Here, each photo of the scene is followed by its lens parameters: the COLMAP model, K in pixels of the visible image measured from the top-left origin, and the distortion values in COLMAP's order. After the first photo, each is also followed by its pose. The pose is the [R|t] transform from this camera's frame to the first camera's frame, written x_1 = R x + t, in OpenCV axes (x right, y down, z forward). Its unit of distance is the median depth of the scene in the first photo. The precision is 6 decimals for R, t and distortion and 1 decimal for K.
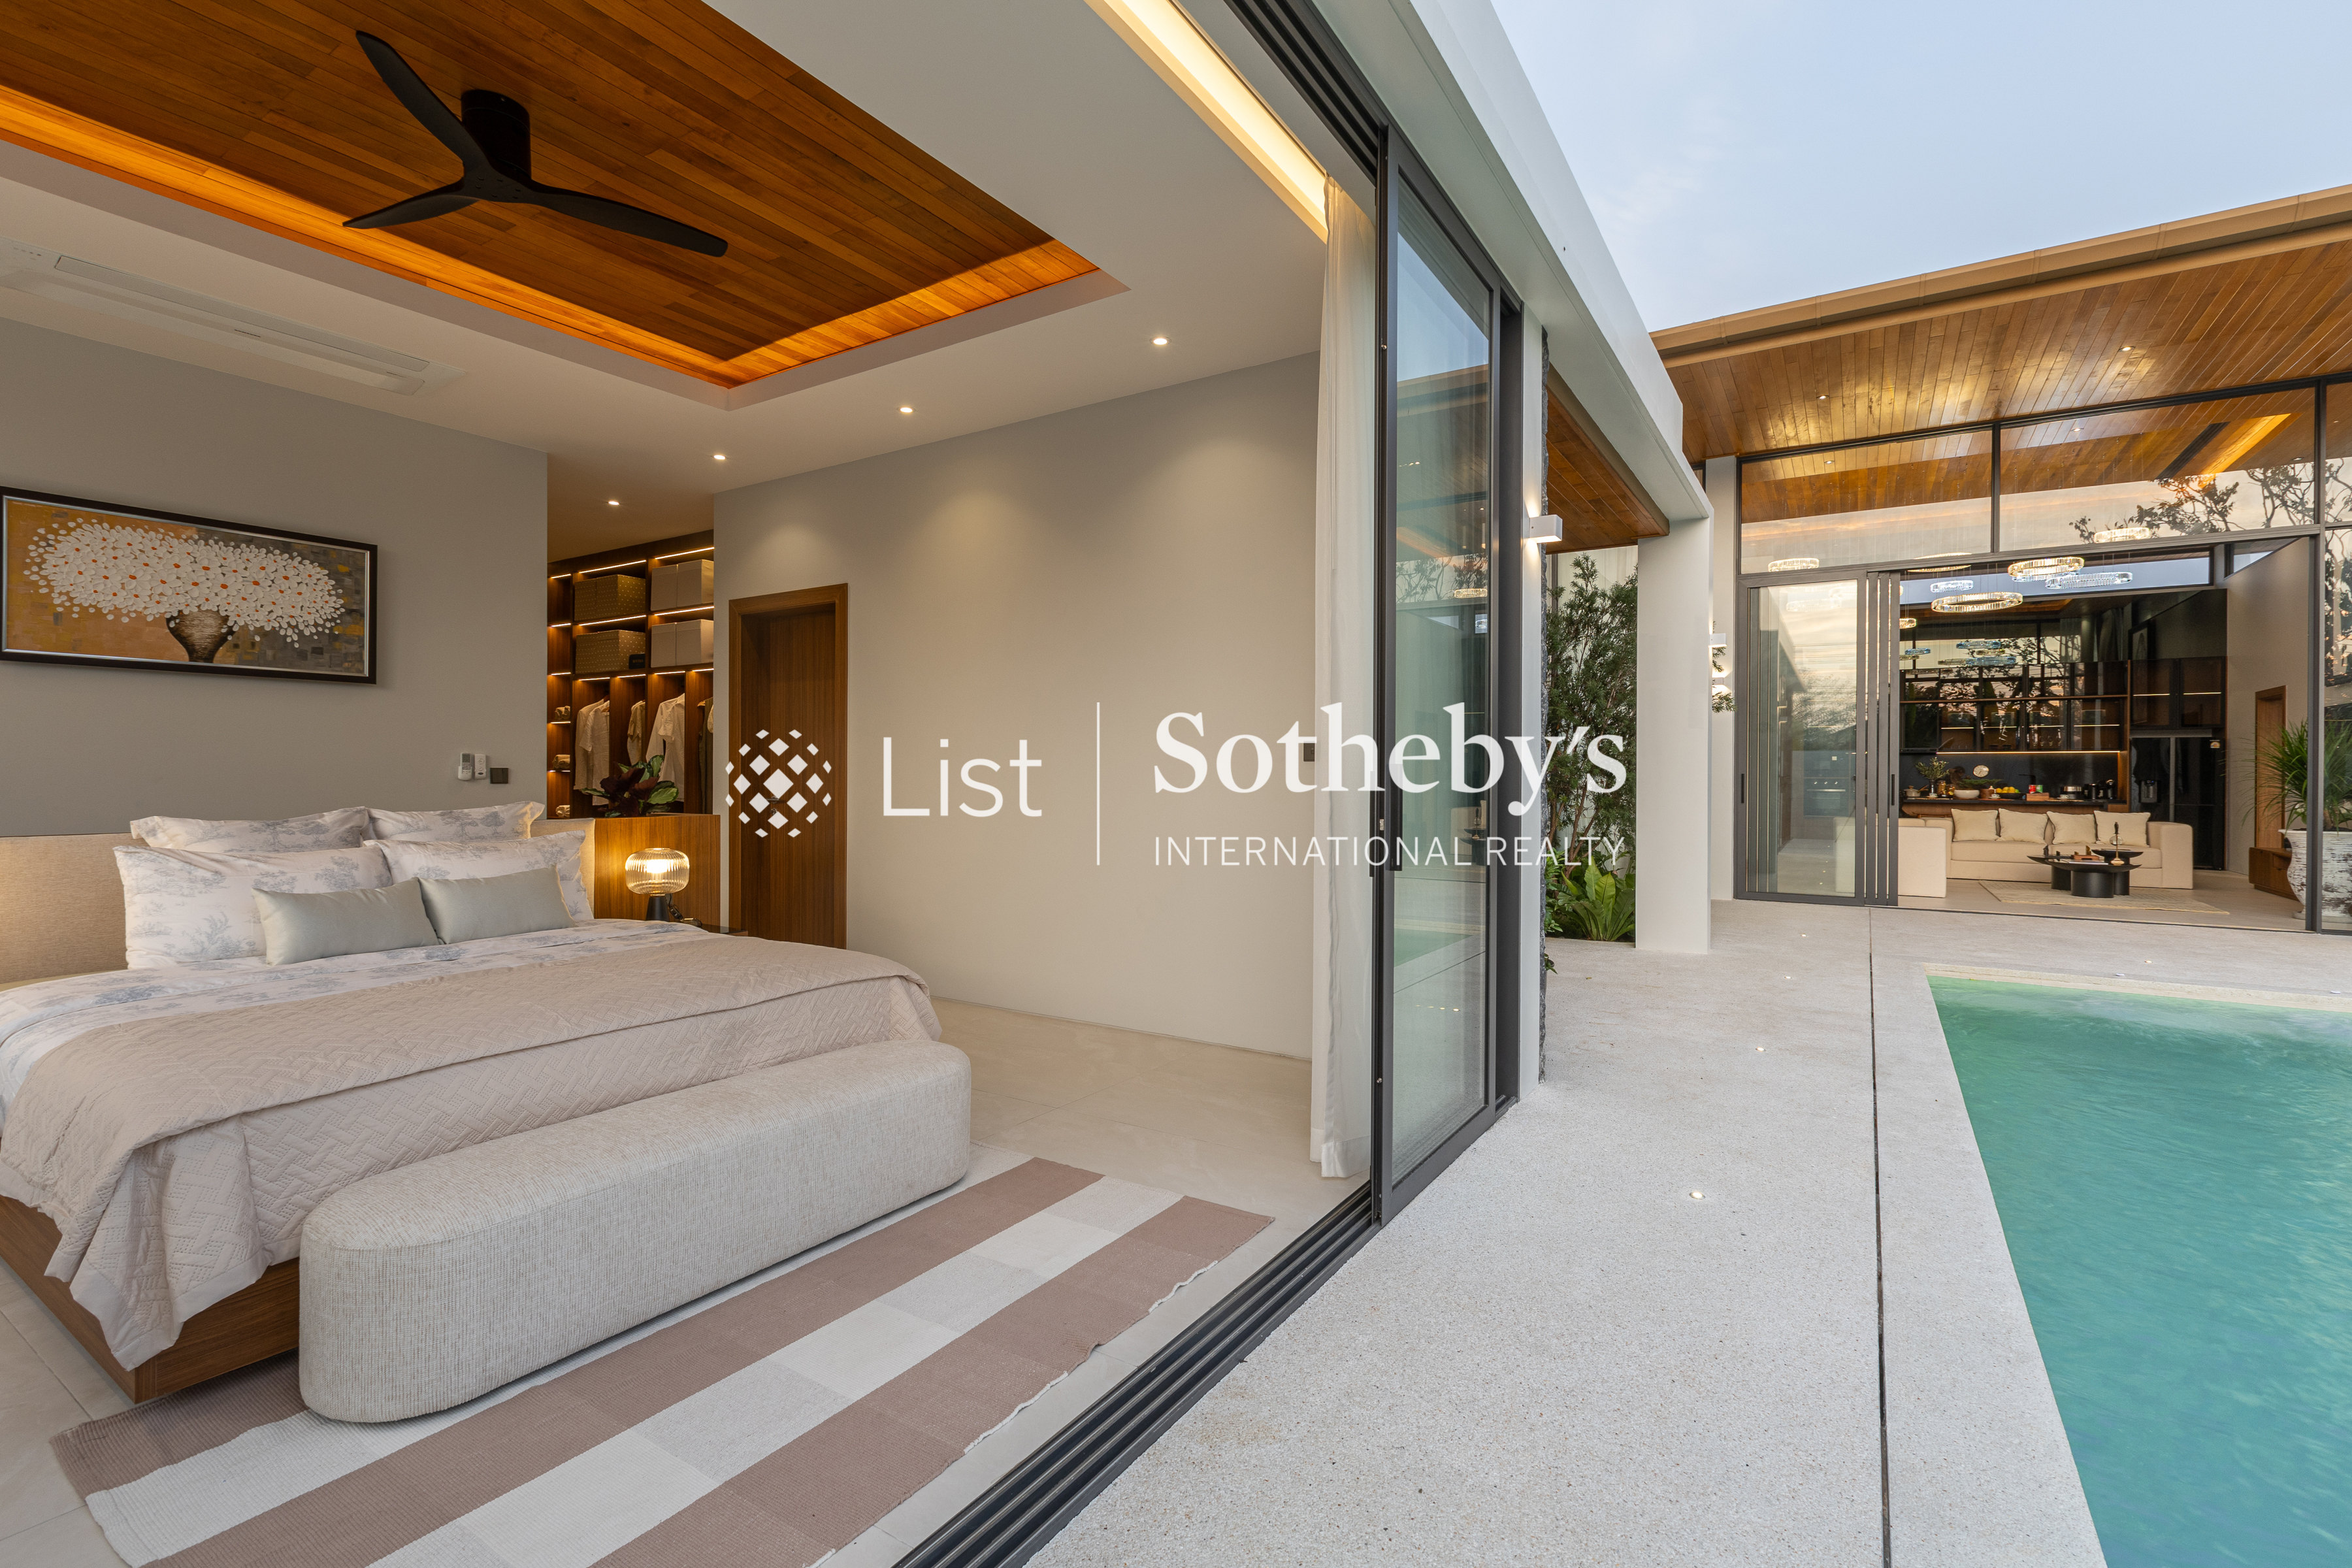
lens RADIAL K [[1066.4, 0, 1170.5], [0, 1066.4, 772.8], [0, 0, 1]] dist [0.004823, -0.001086]
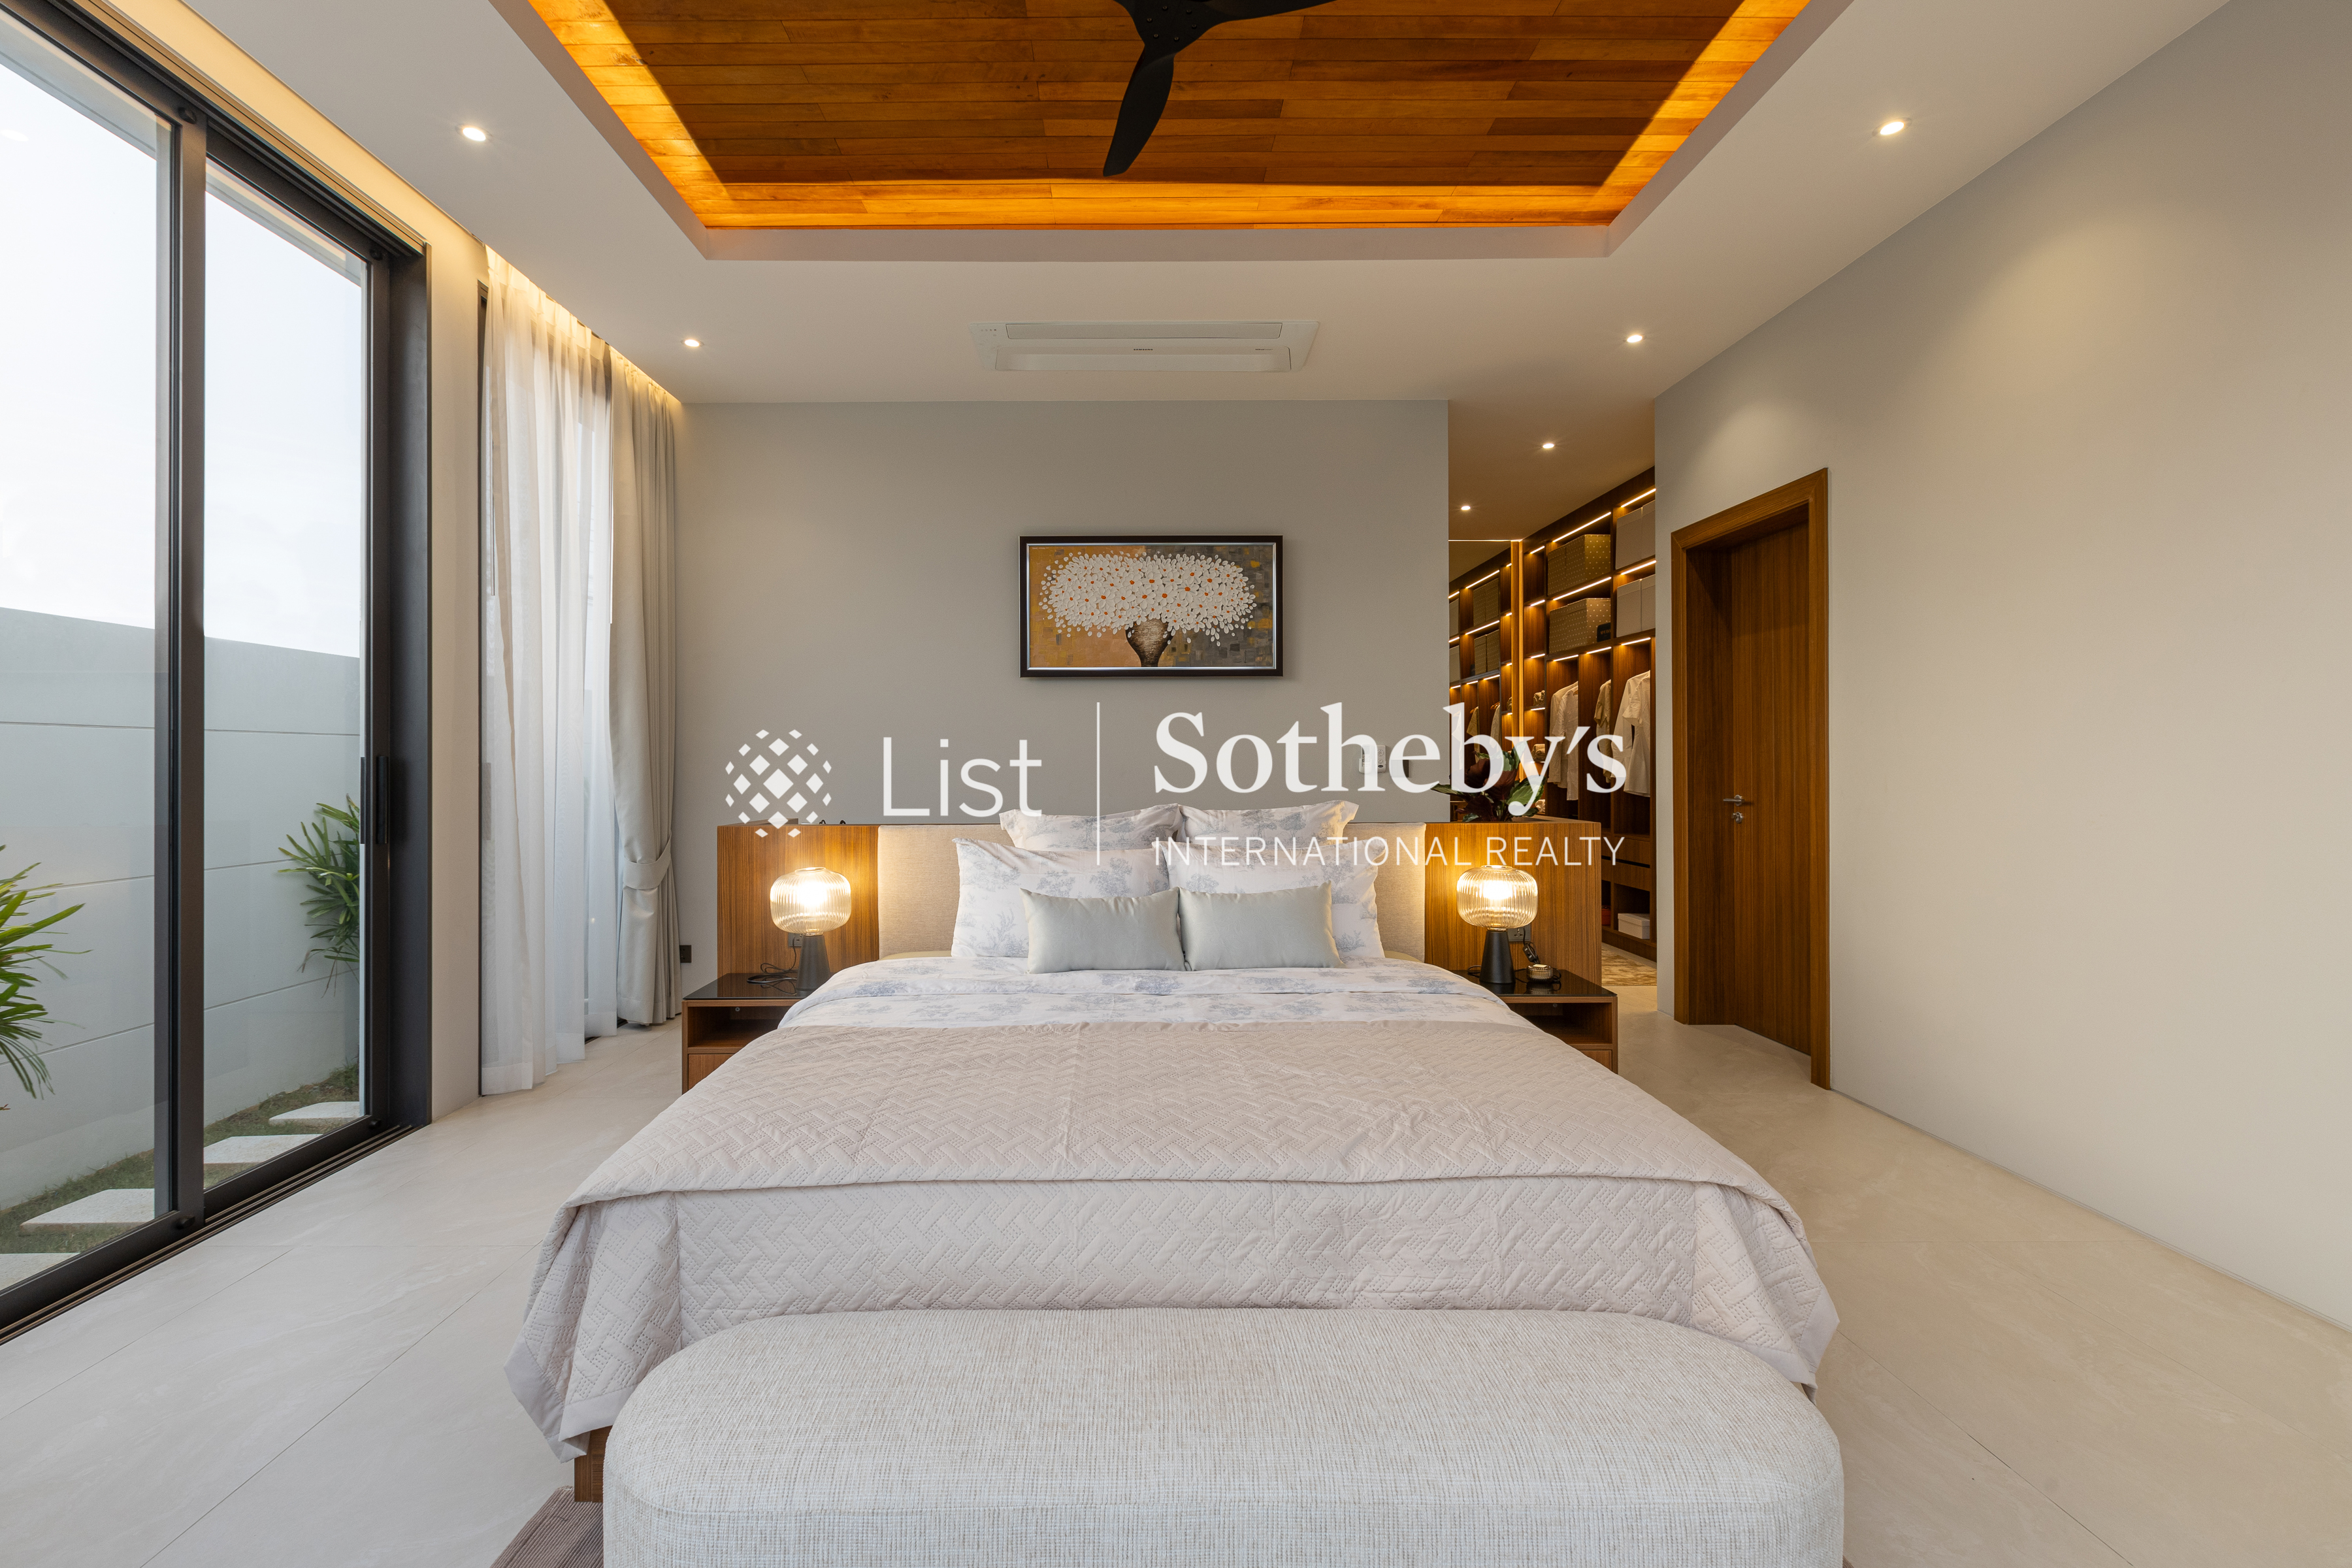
lens RADIAL K [[1066.4, 0, 1134.5], [0, 1066.4, 763.3], [0, 0, 1]] dist [0.004823, -0.001086]
pose [[0.551213, -0.005285, -0.834348, 0.005106], [0.007279, 0.999972, -0.001525, -0.002118], [0.834333, -0.005232, 0.551237, 0.376668]]
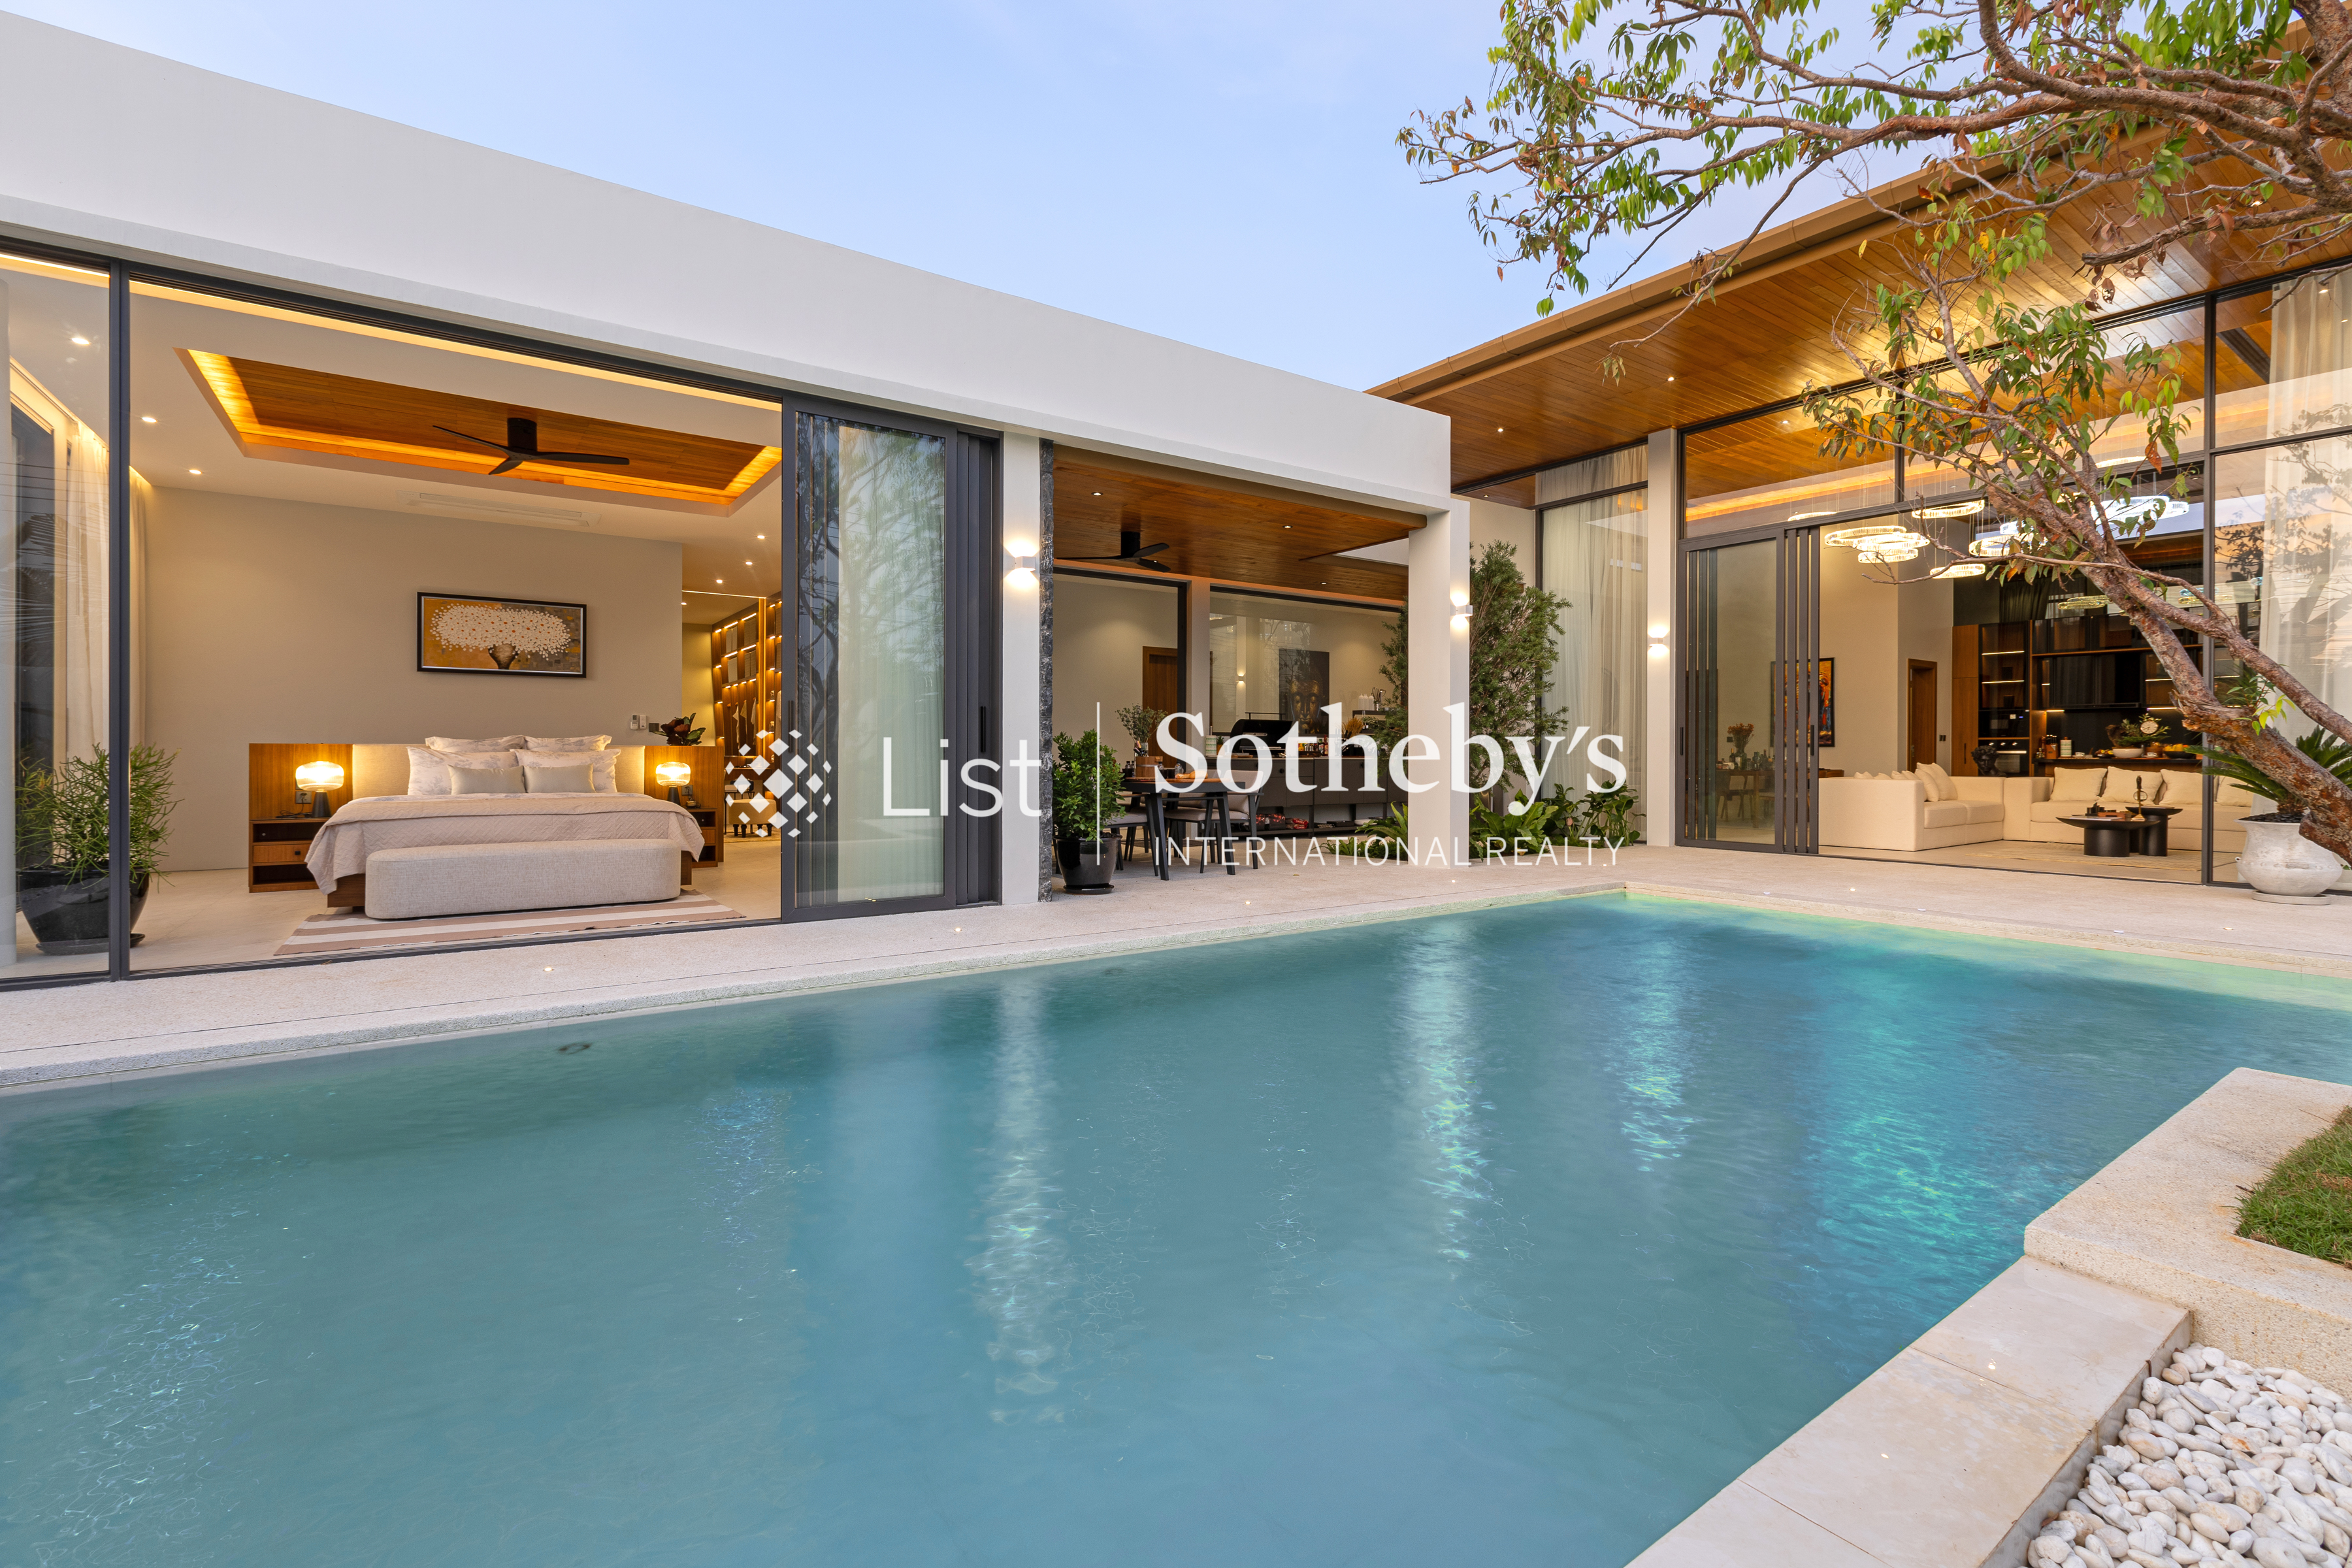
lens RADIAL K [[1066.4, 0, 1173.3], [0, 1066.4, 754.7], [0, 0, 1]] dist [0.004823, -0.001086]
pose [[0.924093, -0.001083, -0.382165, 1.043770], [0.001495, 0.999999, 0.000783, 0.059272], [0.382164, -0.001295, 0.924094, -0.390222]]
